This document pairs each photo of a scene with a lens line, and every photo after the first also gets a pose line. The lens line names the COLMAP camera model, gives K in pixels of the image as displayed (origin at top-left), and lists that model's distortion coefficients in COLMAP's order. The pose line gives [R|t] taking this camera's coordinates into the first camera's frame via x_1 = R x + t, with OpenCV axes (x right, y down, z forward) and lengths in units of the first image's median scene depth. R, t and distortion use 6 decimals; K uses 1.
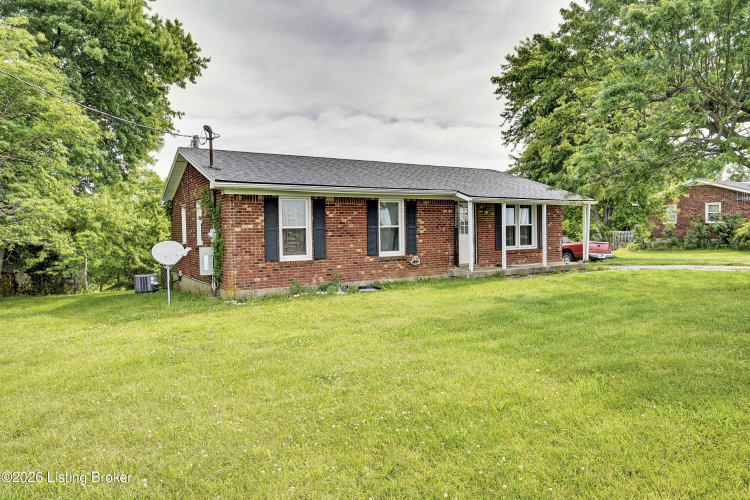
lens RADIAL K [[485.9, 0, 372.5], [0, 485.9, 246.6], [0, 0, 1]] dist [-0.001147, -0.002077]
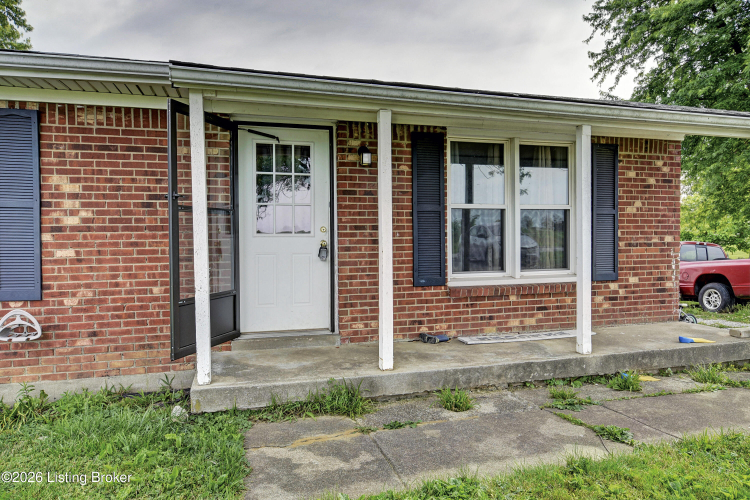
lens RADIAL K [[485.9, 0, 372.5], [0, 485.9, 246.6], [0, 0, 1]] dist [-0.001147, -0.002077]
pose [[0.962989, 0.013153, -0.269218, 0.308807], [-0.016607, 0.999806, -0.010558, -0.014182], [0.269027, 0.014638, 0.963021, 0.697762]]
